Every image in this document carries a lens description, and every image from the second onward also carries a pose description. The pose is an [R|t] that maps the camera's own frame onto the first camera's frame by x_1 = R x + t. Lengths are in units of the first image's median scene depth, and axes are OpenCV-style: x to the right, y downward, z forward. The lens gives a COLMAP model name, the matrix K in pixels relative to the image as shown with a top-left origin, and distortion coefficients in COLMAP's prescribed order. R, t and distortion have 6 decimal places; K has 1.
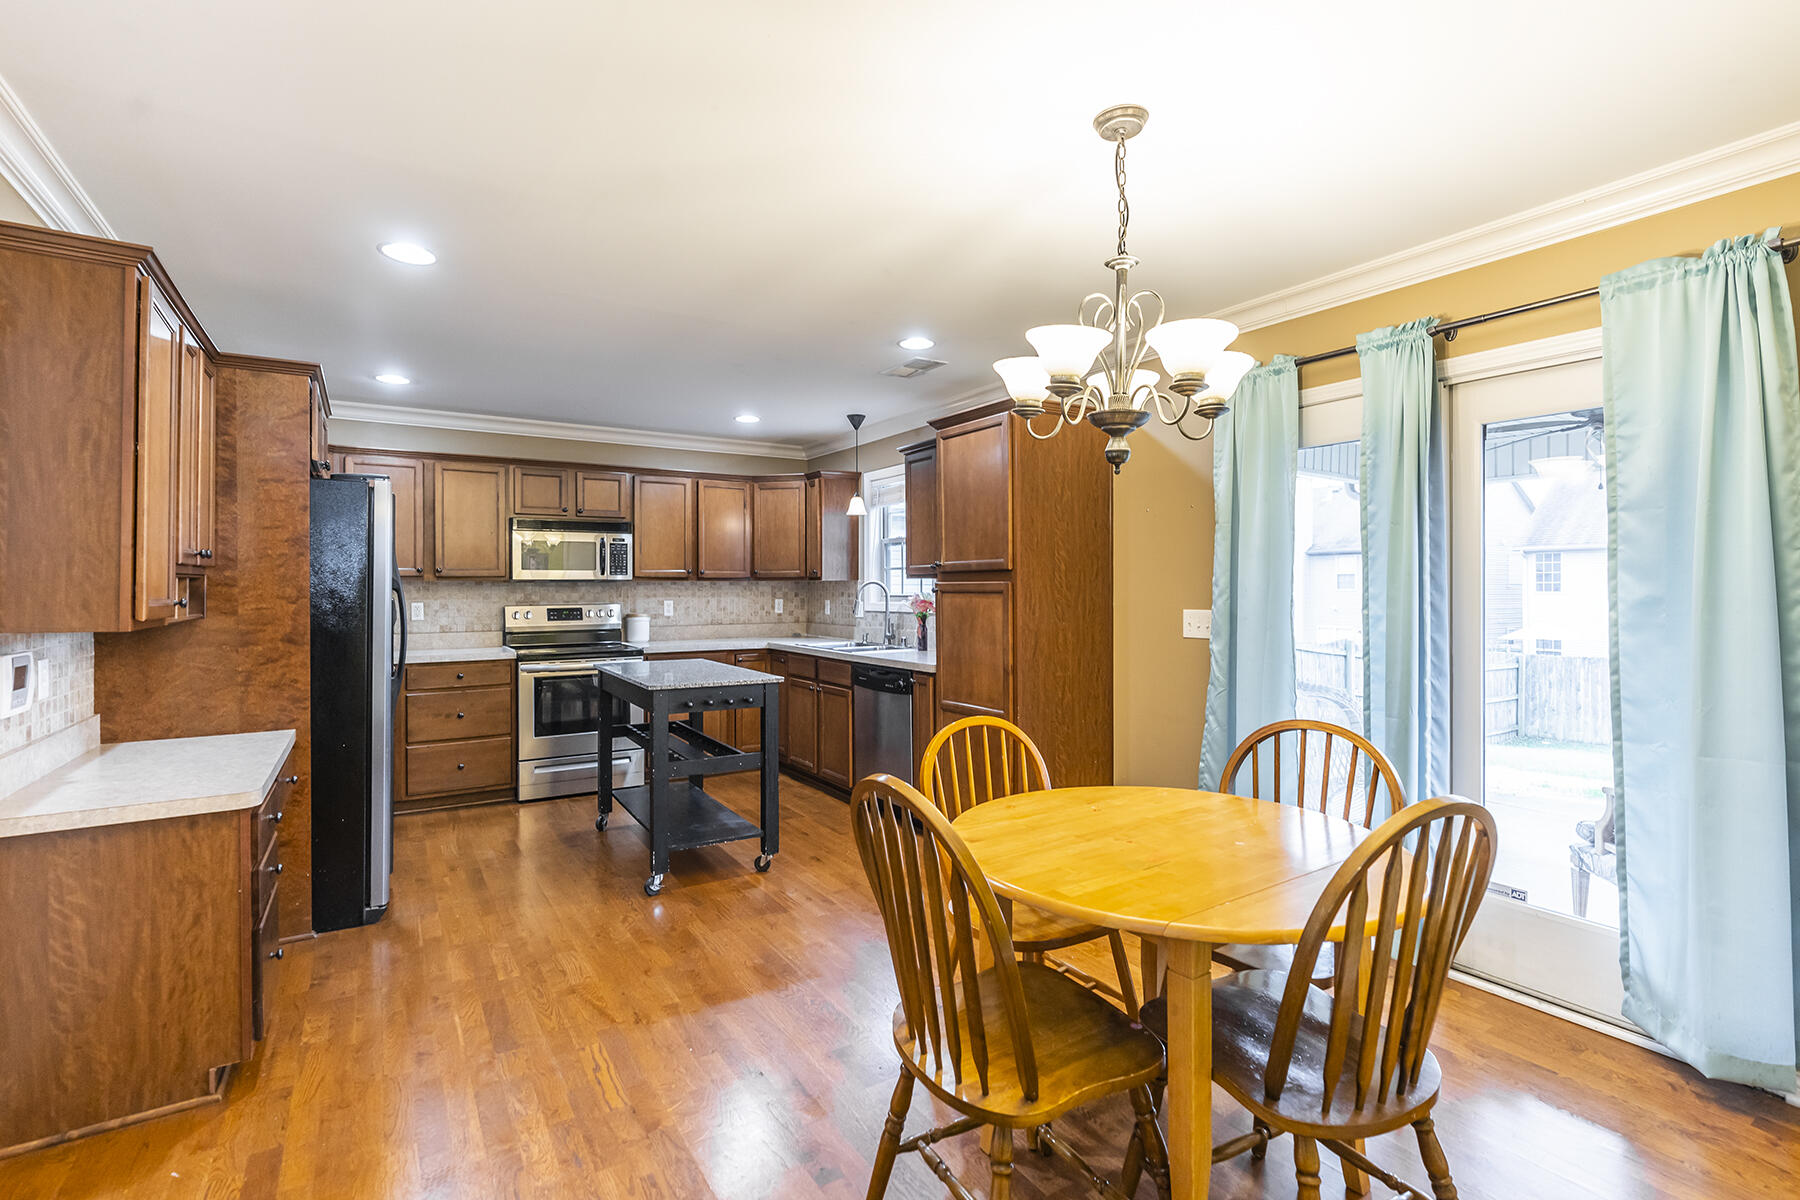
lens RADIAL K [[807.7, 0, 885.7], [0, 807.7, 576.7], [0, 0, 1]] dist [-0.009717, 0.000288]
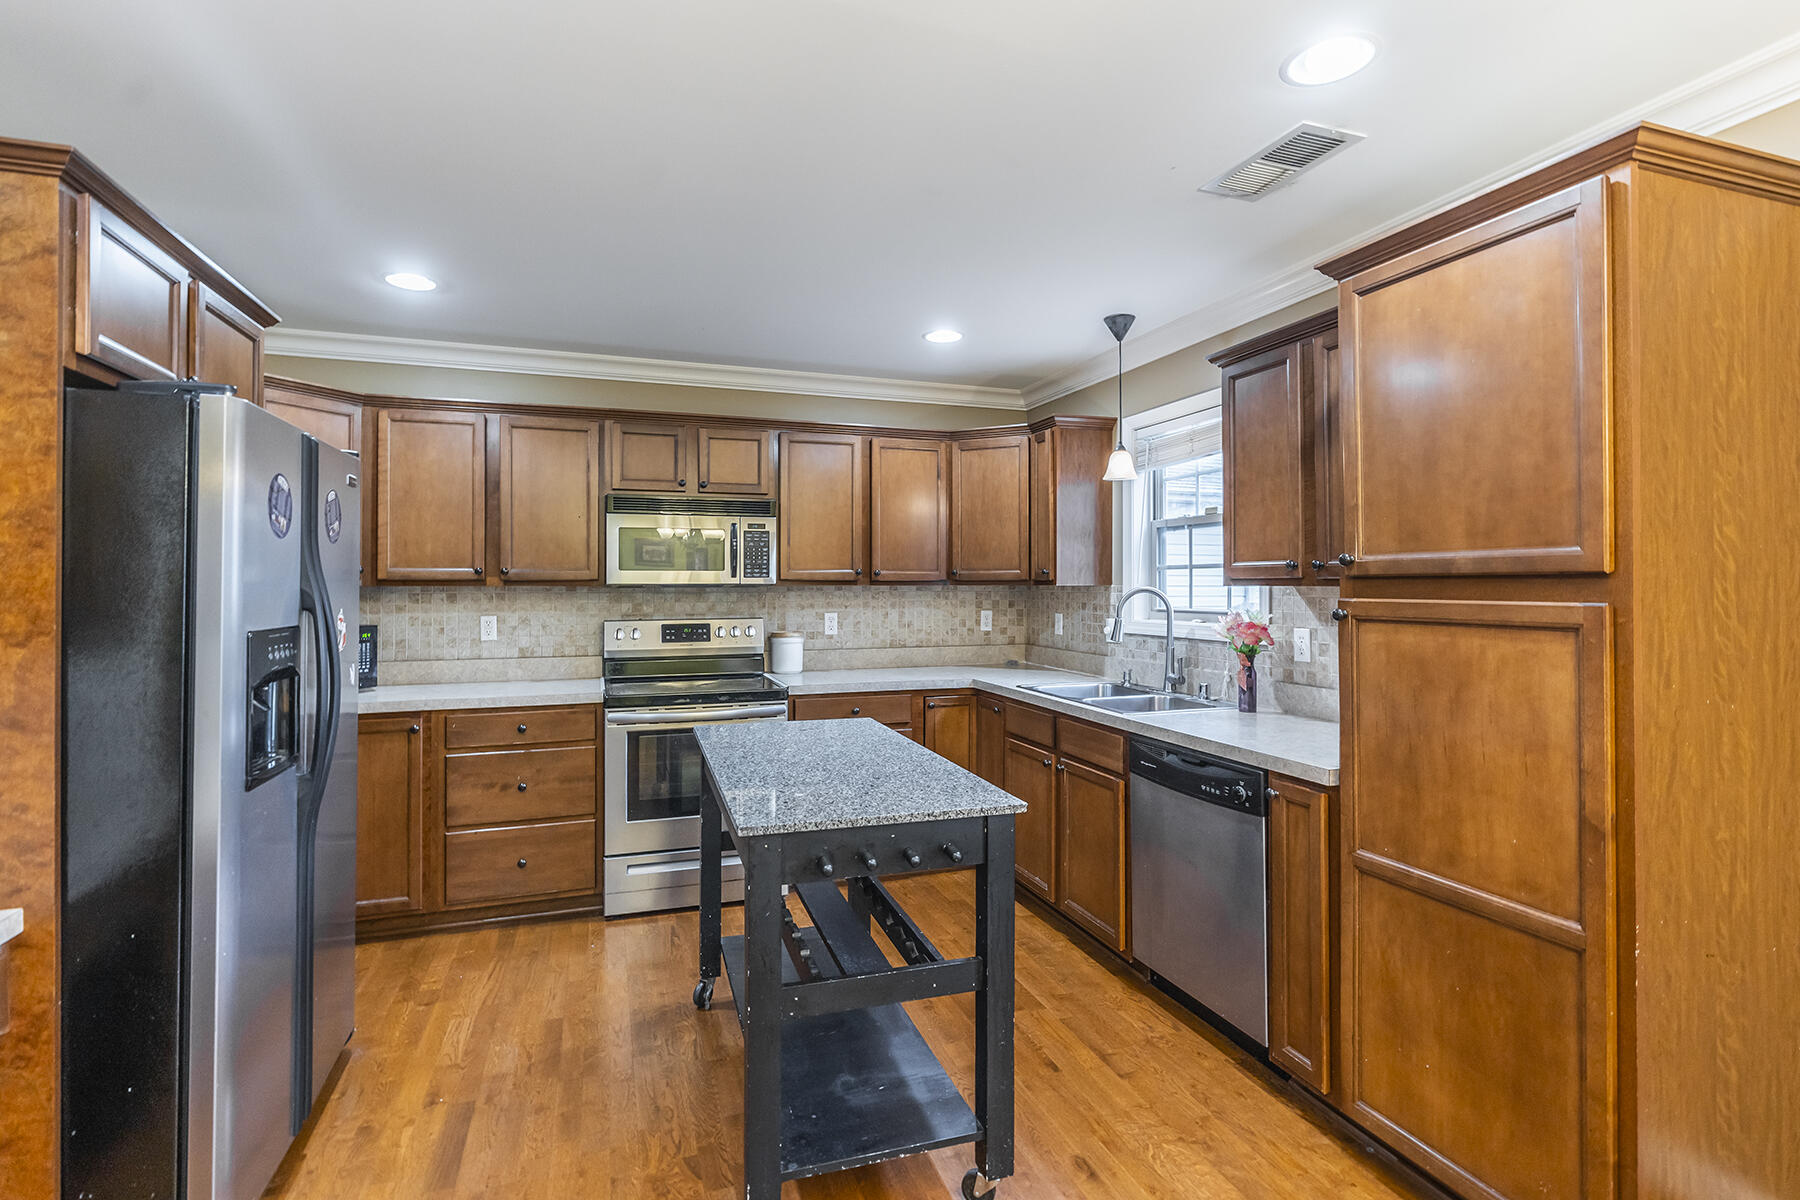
lens RADIAL K [[807.7, 0, 891.4], [0, 807.7, 585.8], [0, 0, 1]] dist [-0.009717, 0.000288]
pose [[0.974365, 0.003502, -0.224946, -0.082136], [0.000166, 0.999867, 0.016285, -0.007425], [0.224973, -0.015905, 0.974235, 0.446931]]
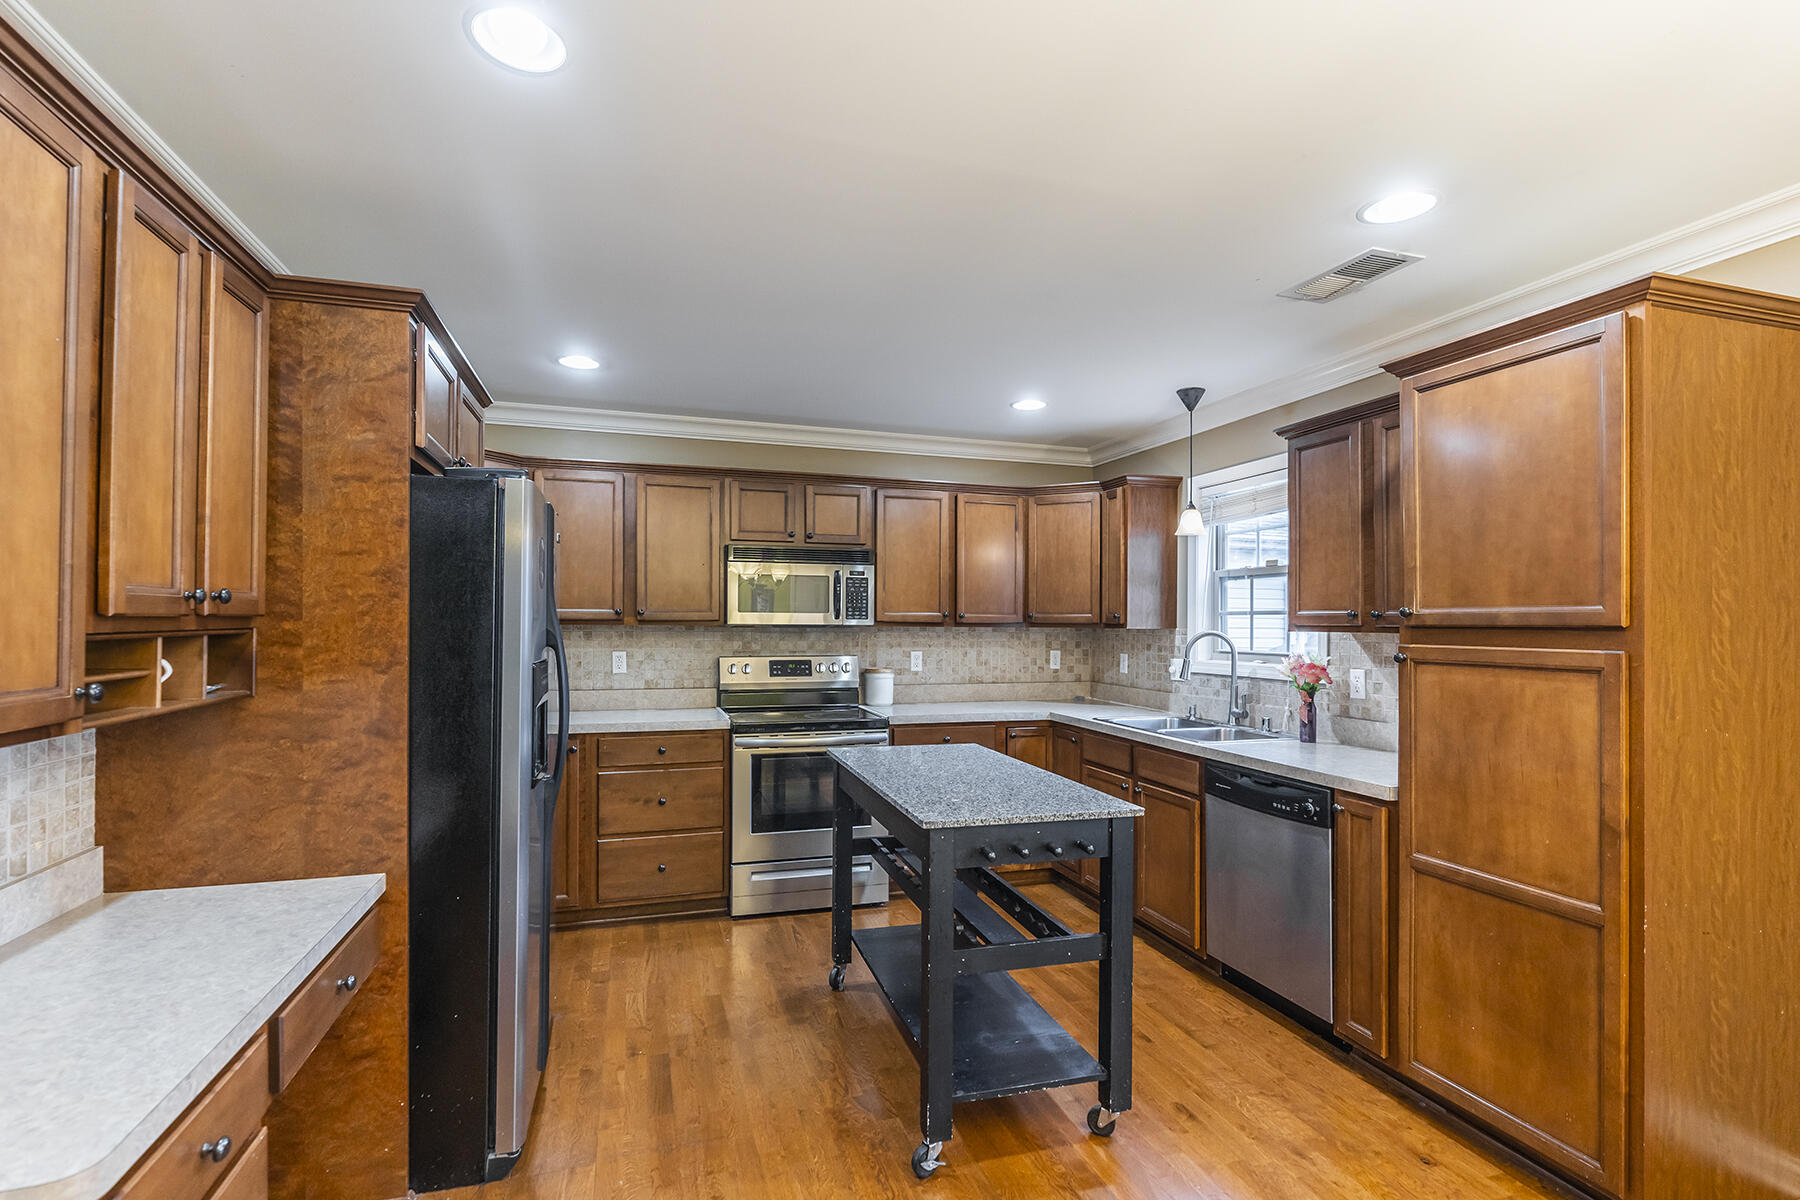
lens RADIAL K [[807.7, 0, 892.3], [0, 807.7, 623.6], [0, 0, 1]] dist [-0.009717, 0.000288]
pose [[0.967289, 0.011335, -0.253425, -0.130956], [-0.007445, 0.999839, 0.016307, -0.013020], [0.253570, -0.013887, 0.967217, 0.336498]]
